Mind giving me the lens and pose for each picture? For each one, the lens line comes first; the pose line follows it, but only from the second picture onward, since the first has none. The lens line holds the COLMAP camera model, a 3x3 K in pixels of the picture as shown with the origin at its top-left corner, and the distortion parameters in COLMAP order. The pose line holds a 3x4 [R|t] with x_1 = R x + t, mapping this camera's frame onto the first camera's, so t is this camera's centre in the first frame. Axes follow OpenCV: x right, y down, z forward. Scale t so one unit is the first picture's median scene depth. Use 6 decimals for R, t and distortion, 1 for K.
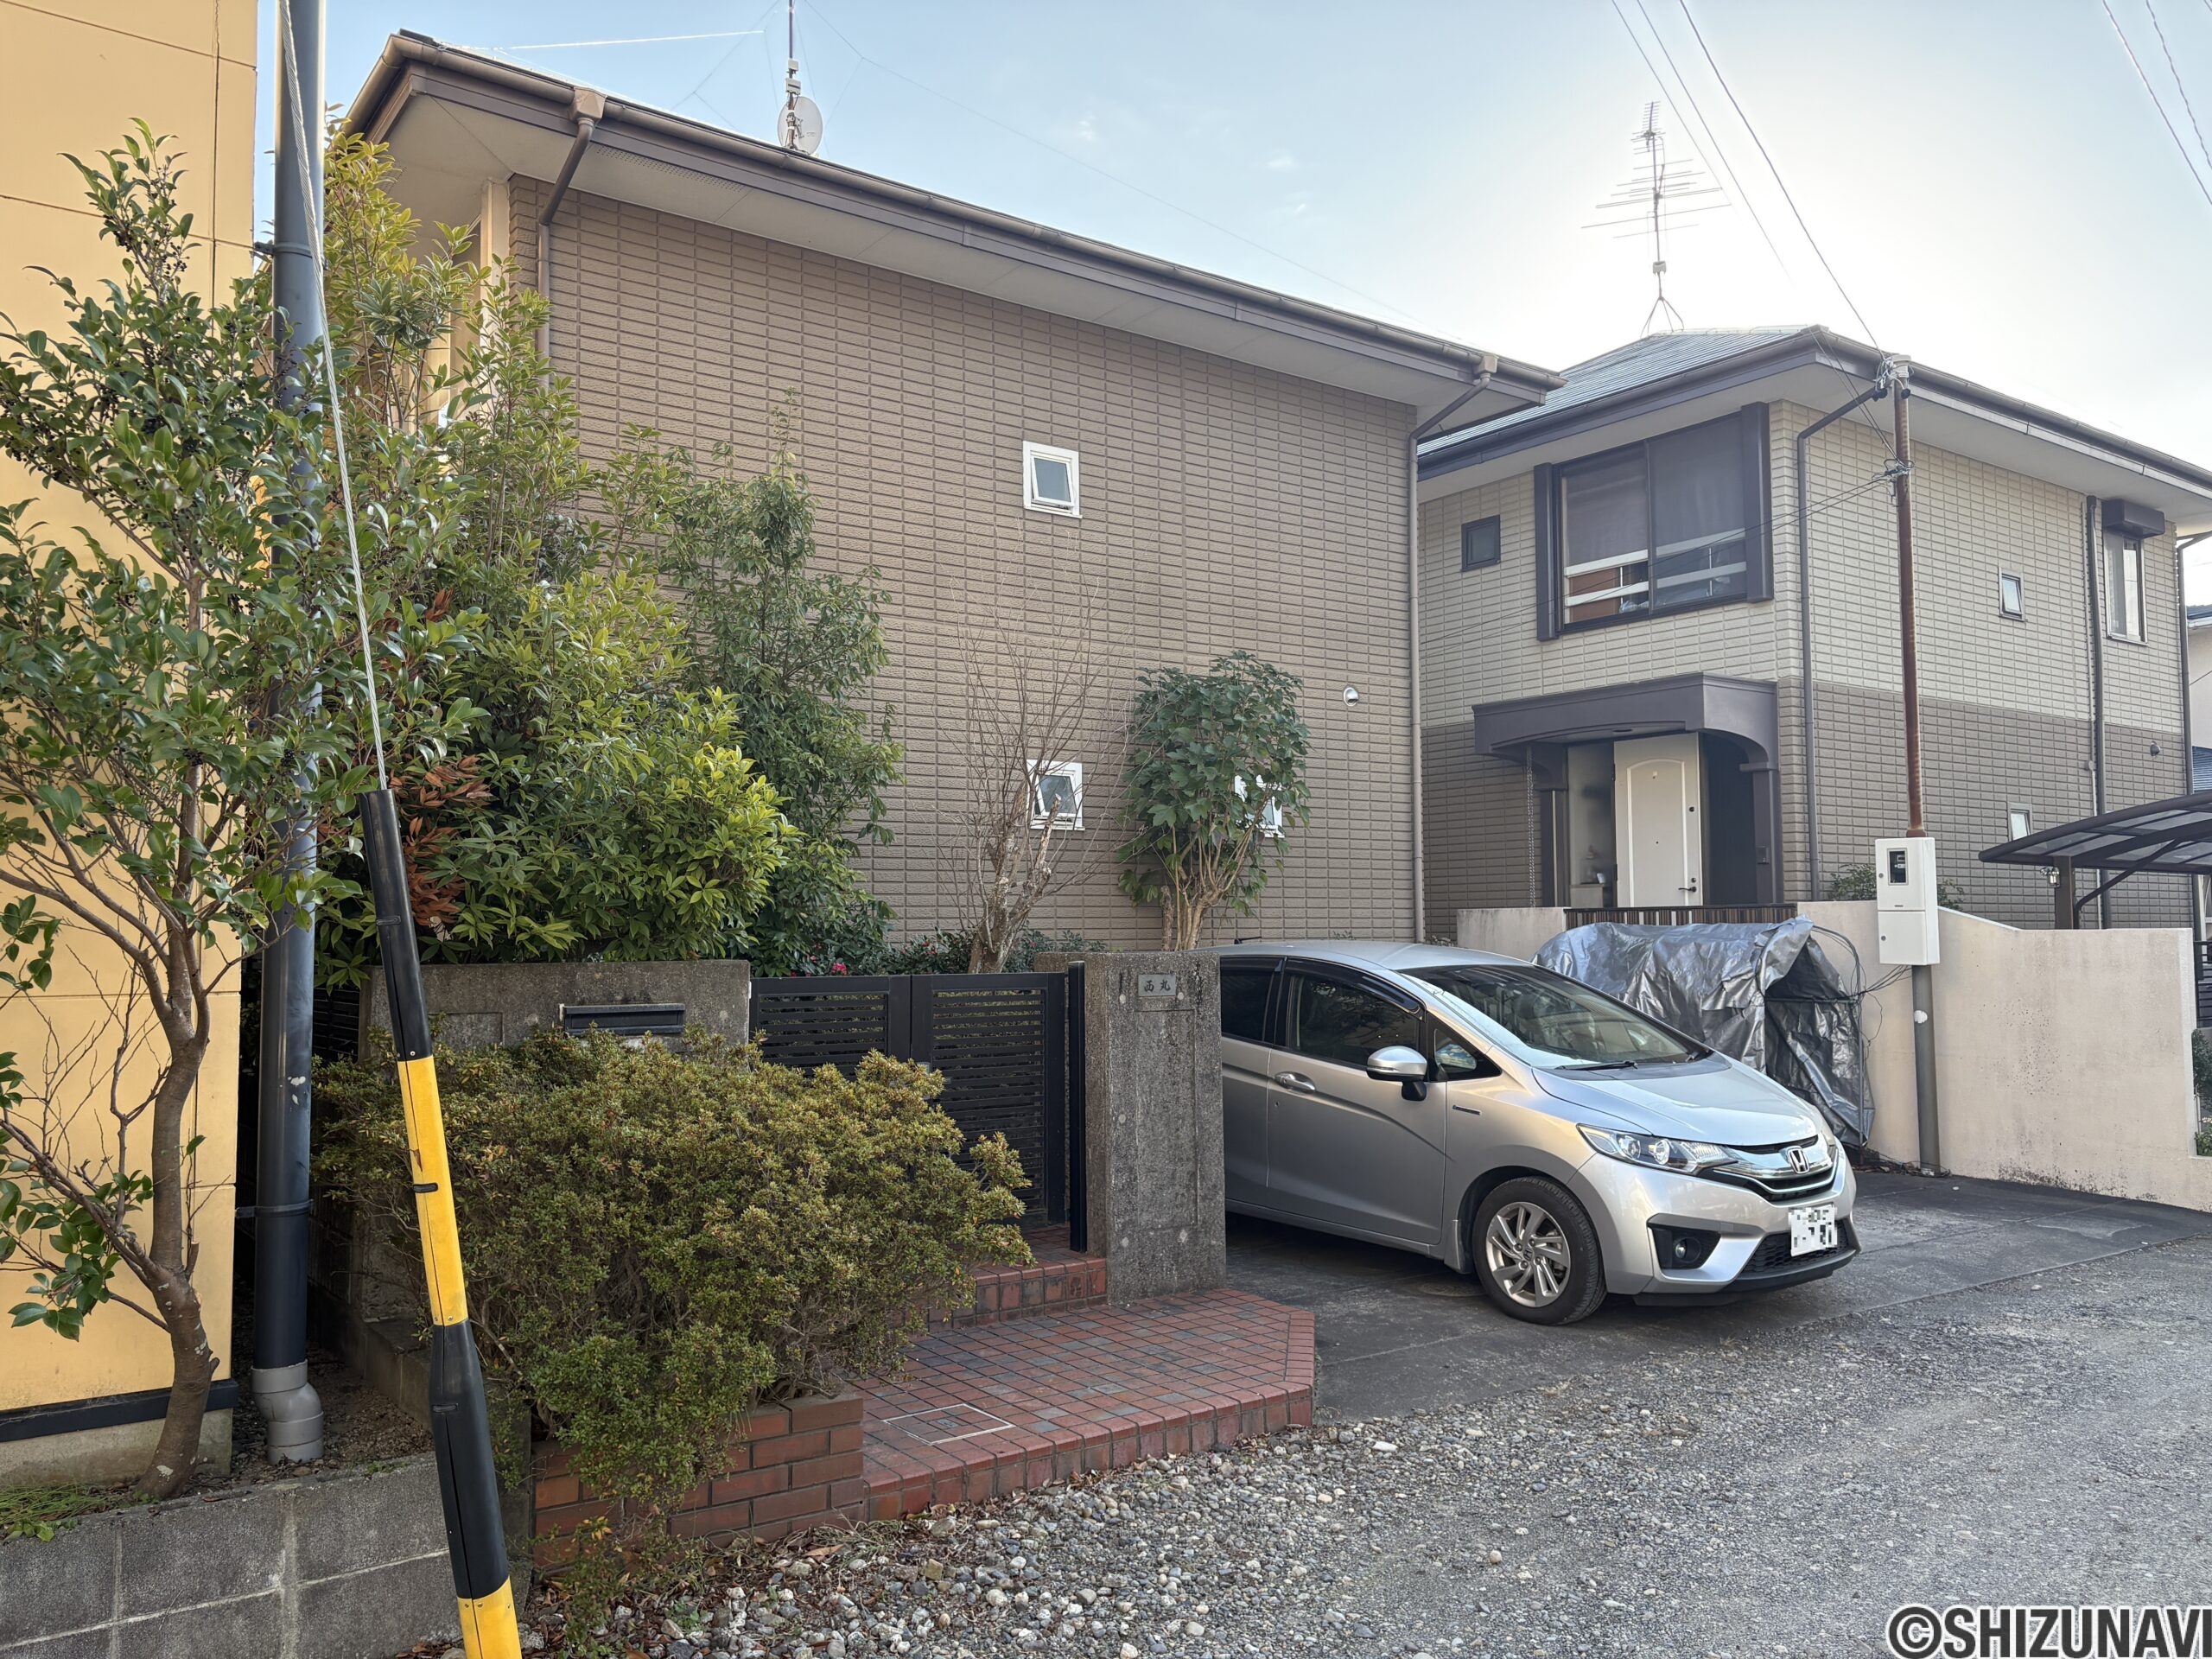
lens RADIAL K [[1671.6, 0, 1095.1], [0, 1671.6, 827.4], [0, 0, 1]] dist [0.053760, -0.063423]
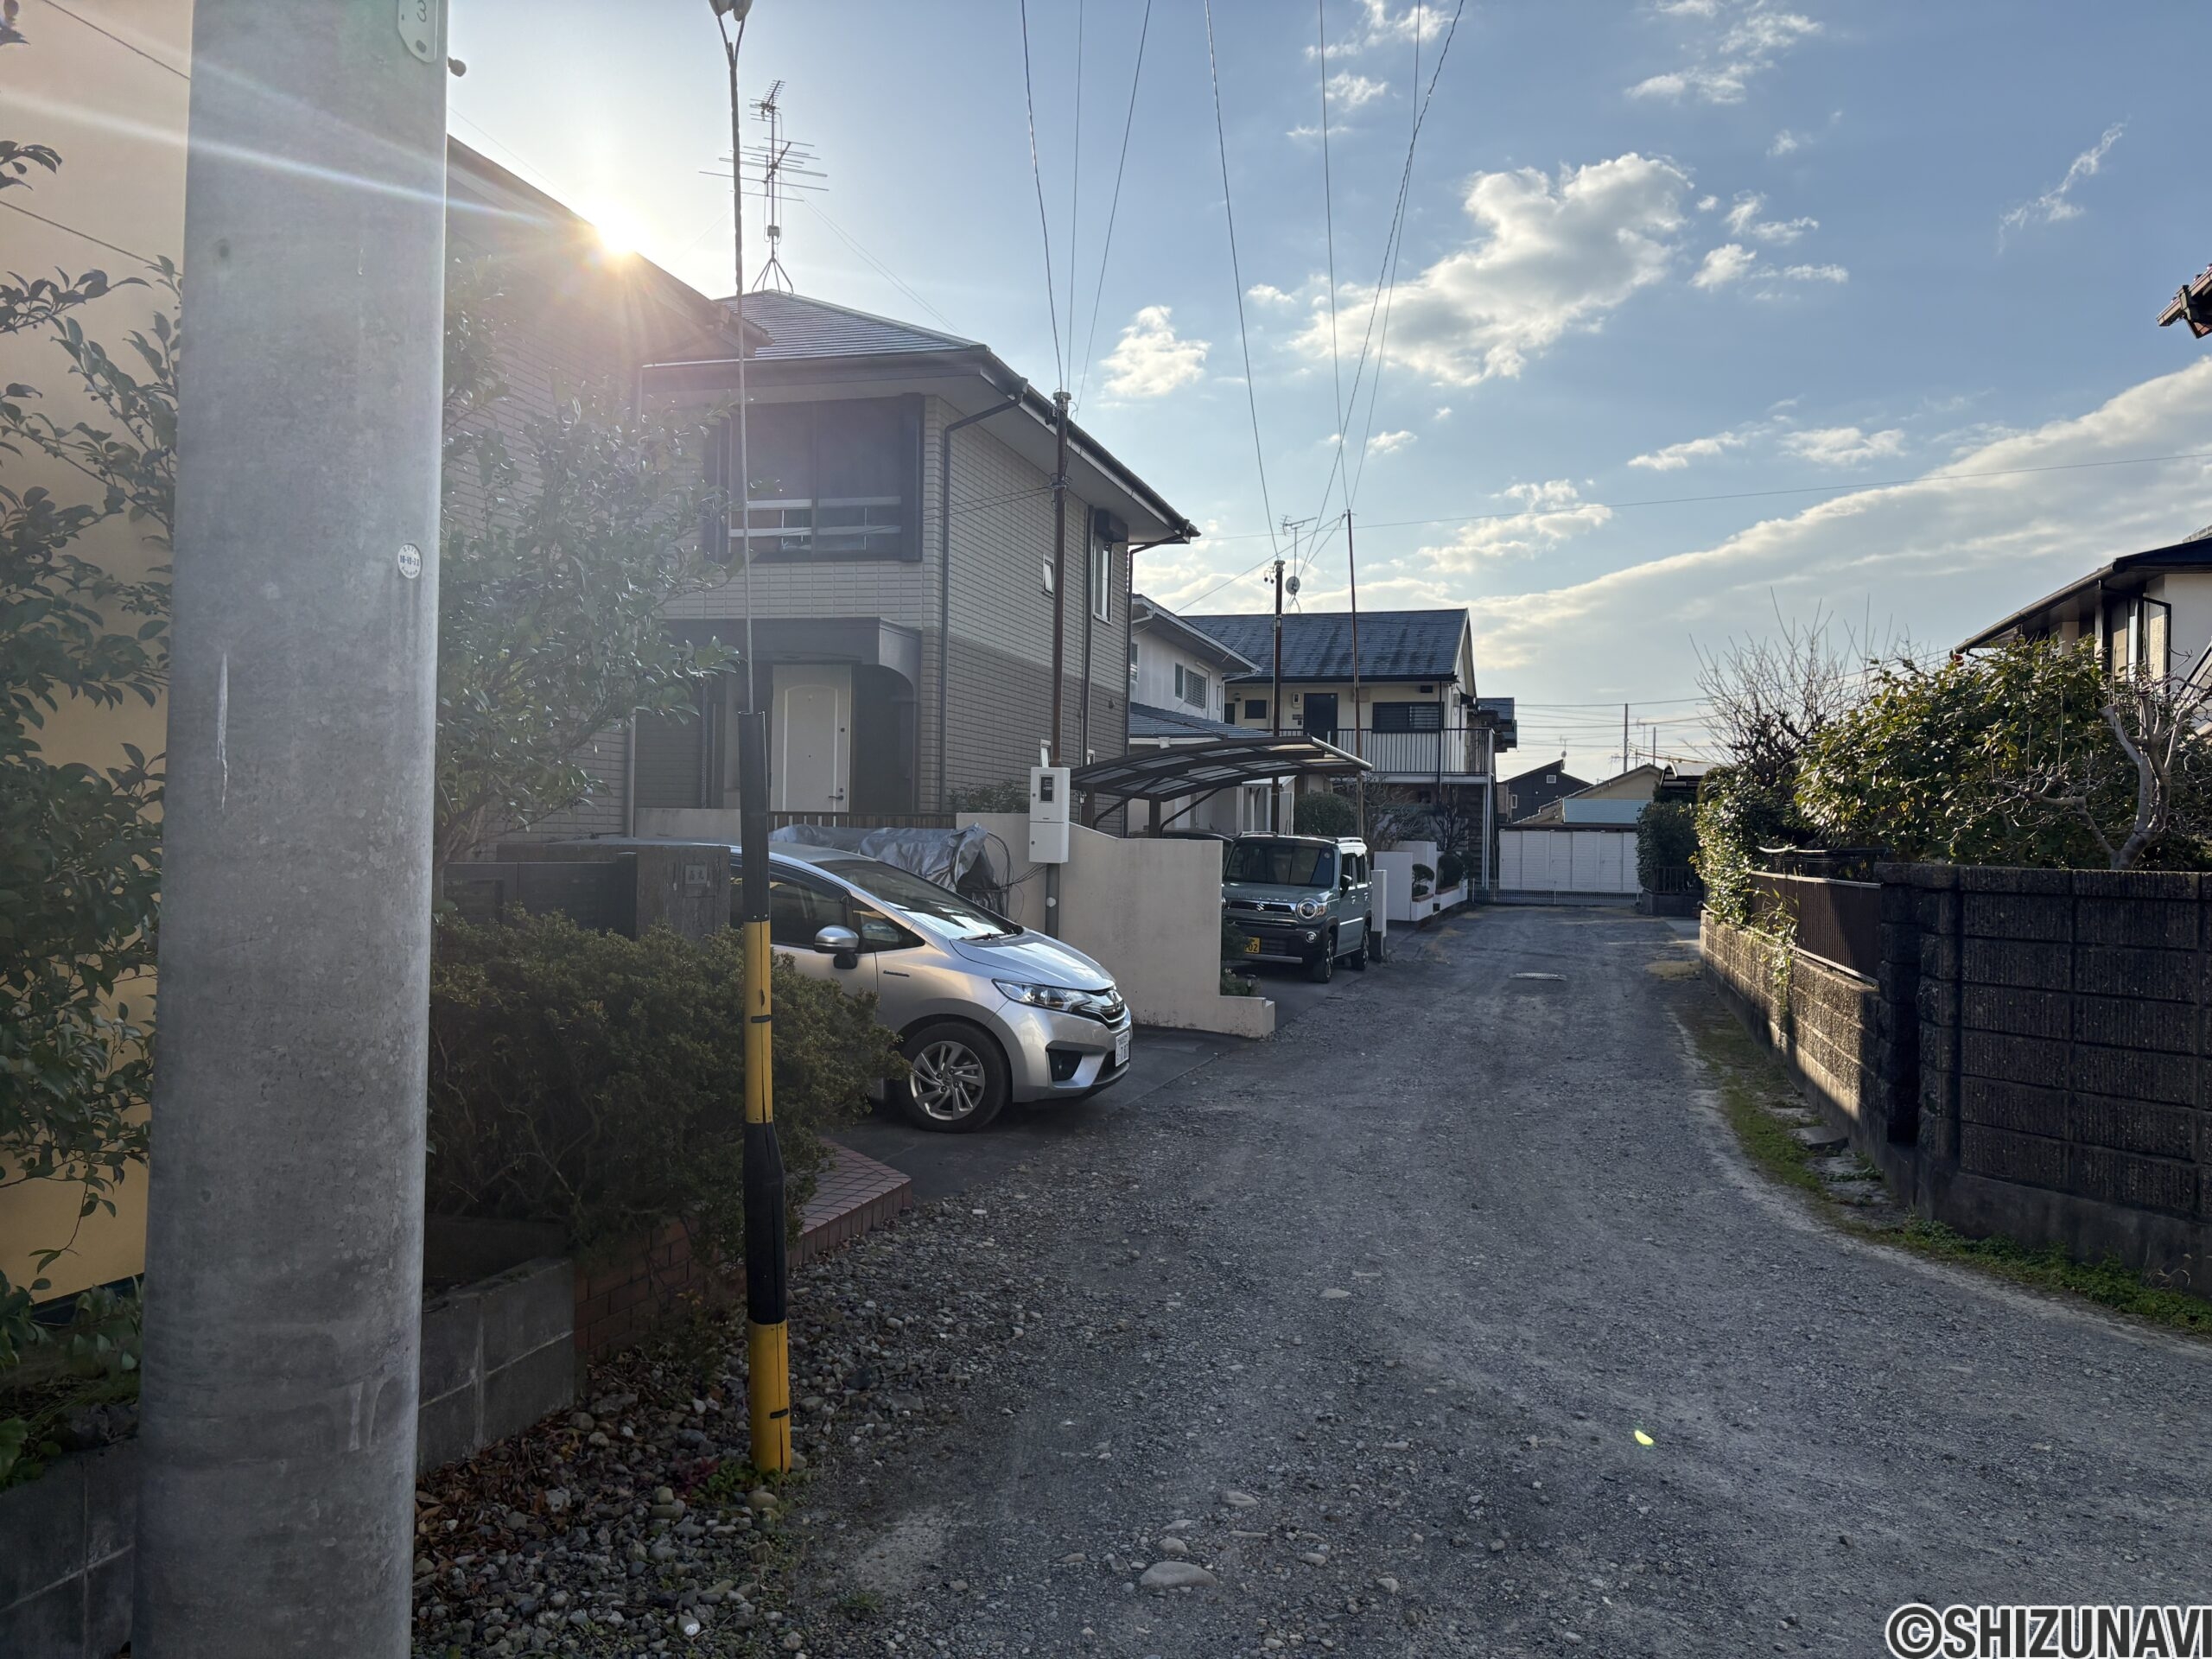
lens RADIAL K [[1671.6, 0, 1118.7], [0, 1671.6, 844.9], [0, 0, 1]] dist [0.053760, -0.063423]
pose [[0.779131, 0.018896, 0.626577, -0.294089], [-0.063186, 0.996822, 0.048508, 0.000391], [-0.623669, -0.077385, 0.777849, -0.049154]]
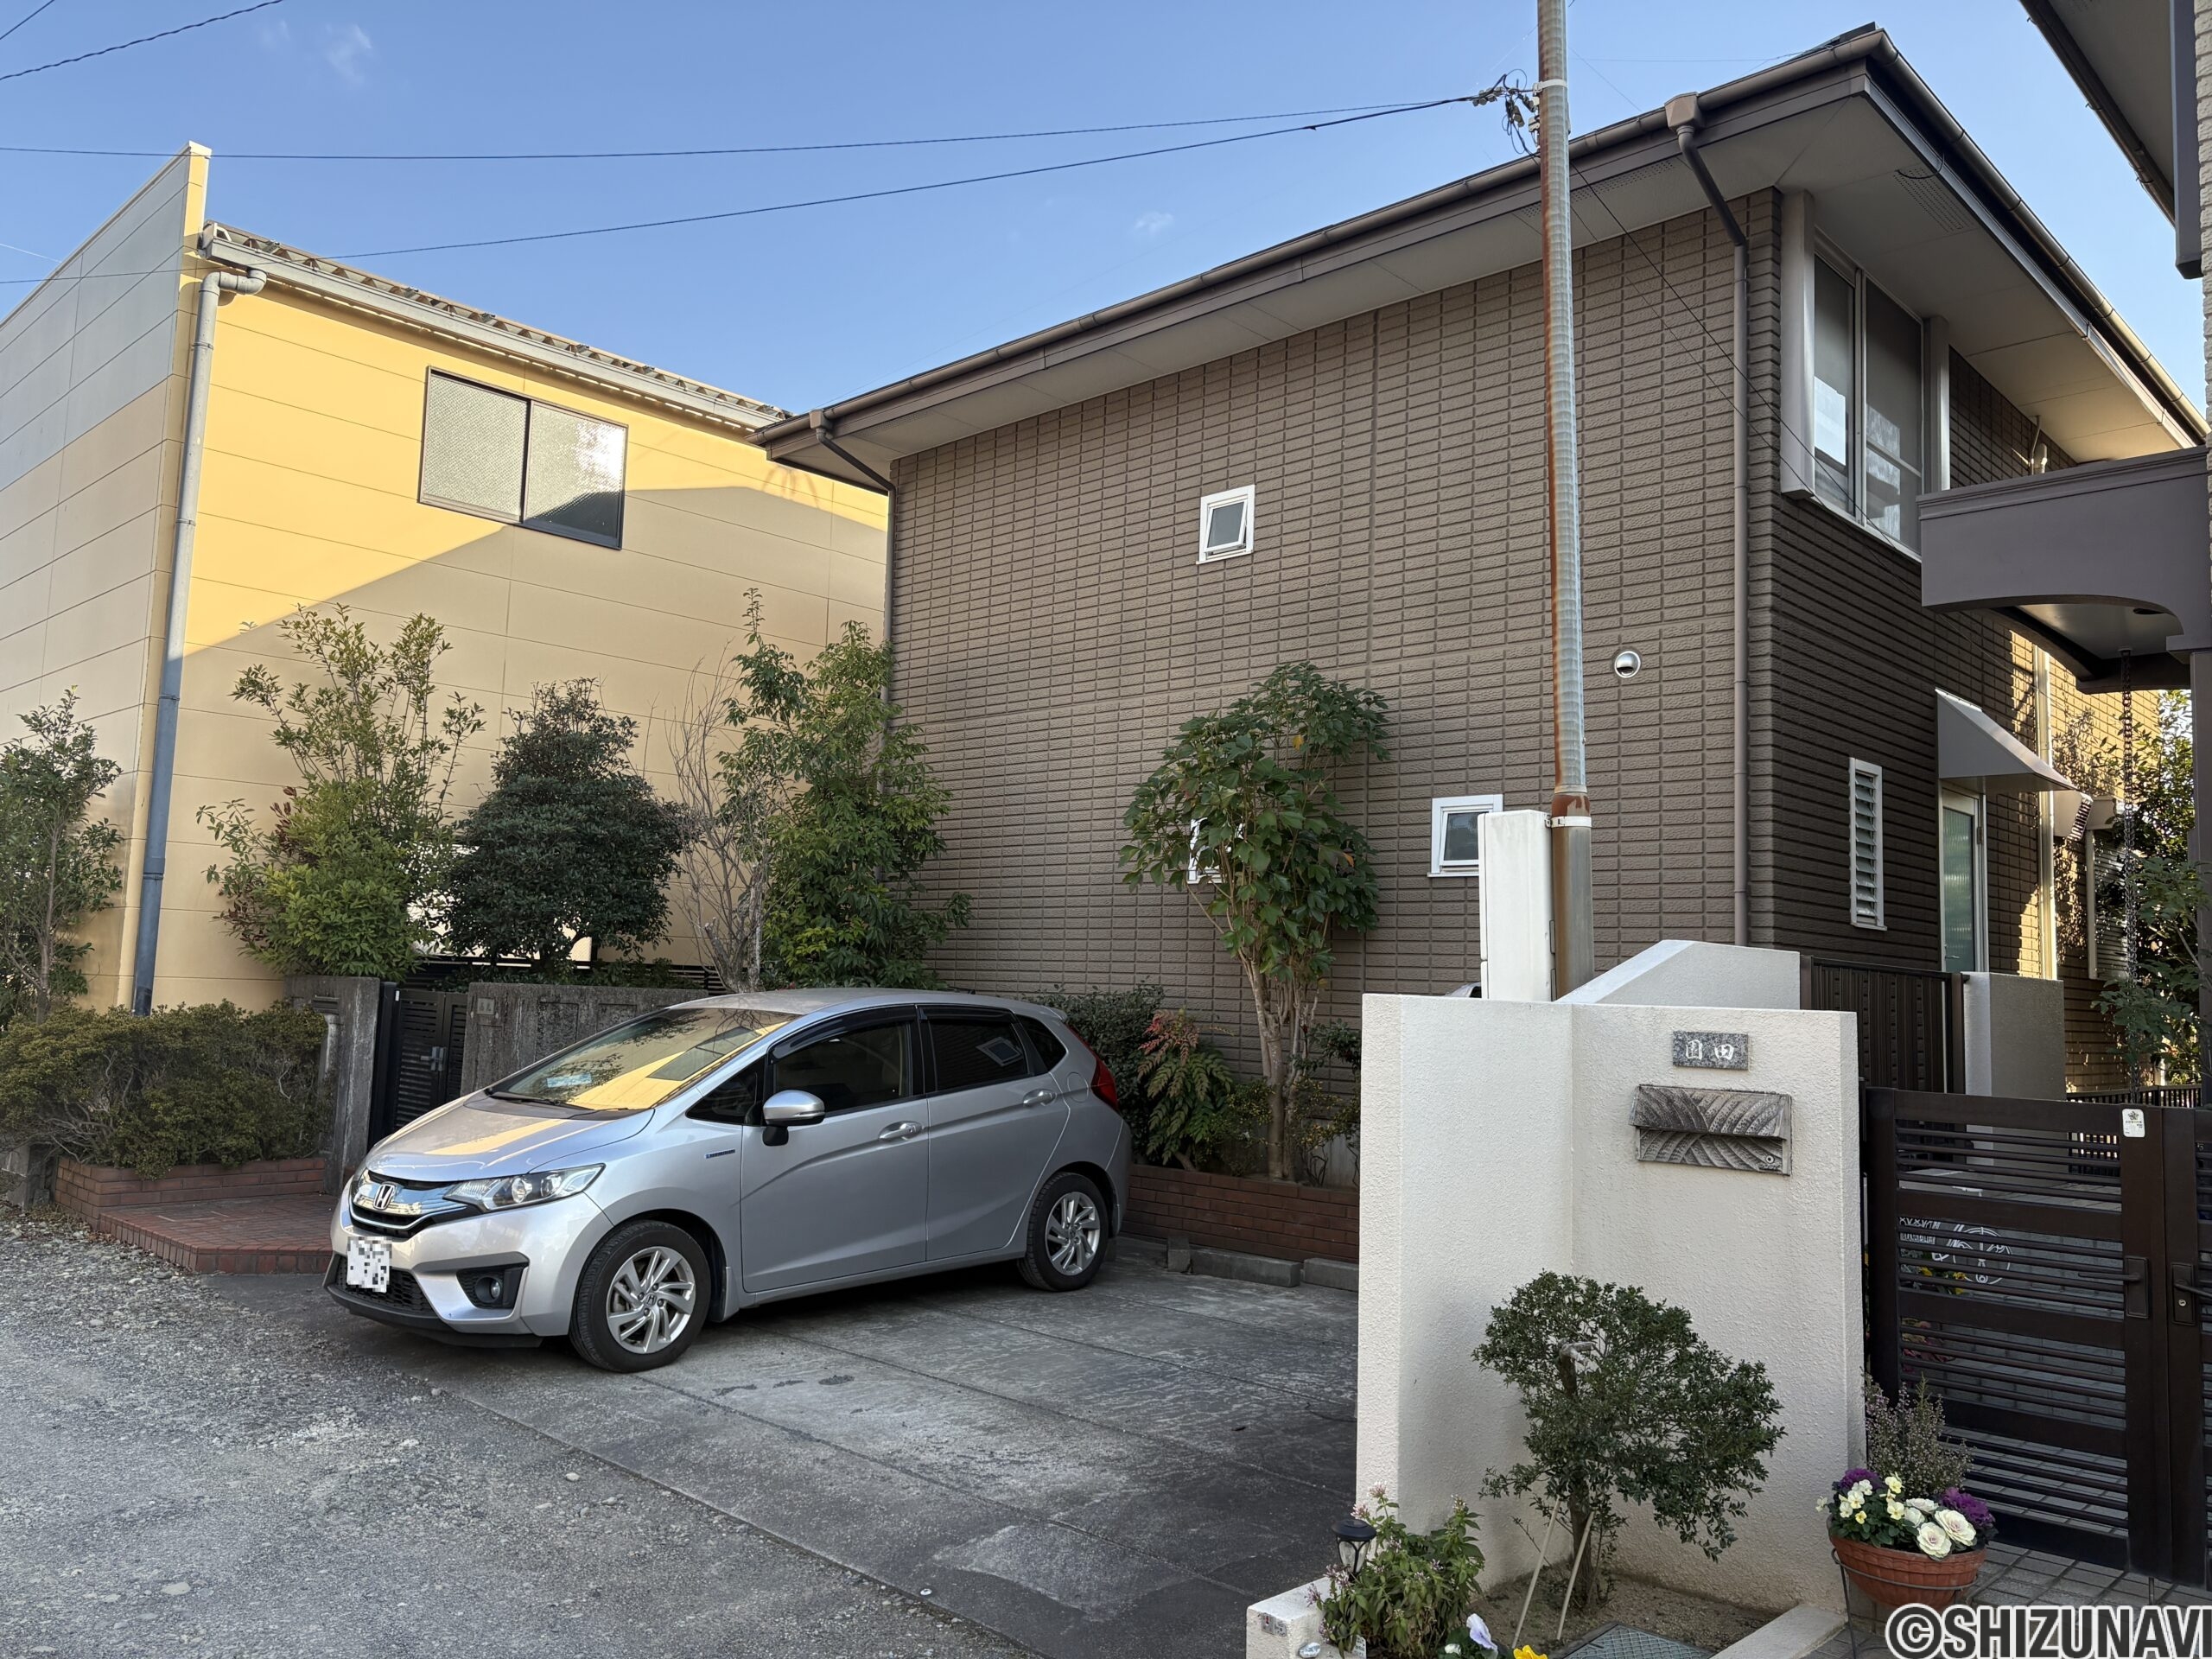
lens RADIAL K [[1671.6, 0, 1101.6], [0, 1671.6, 824.2], [0, 0, 1]] dist [0.053760, -0.063423]
pose [[0.175194, -0.084857, -0.980870, 0.960728], [0.030039, 0.996276, -0.080824, 0.045599], [0.984076, -0.015304, 0.177090, 0.801759]]
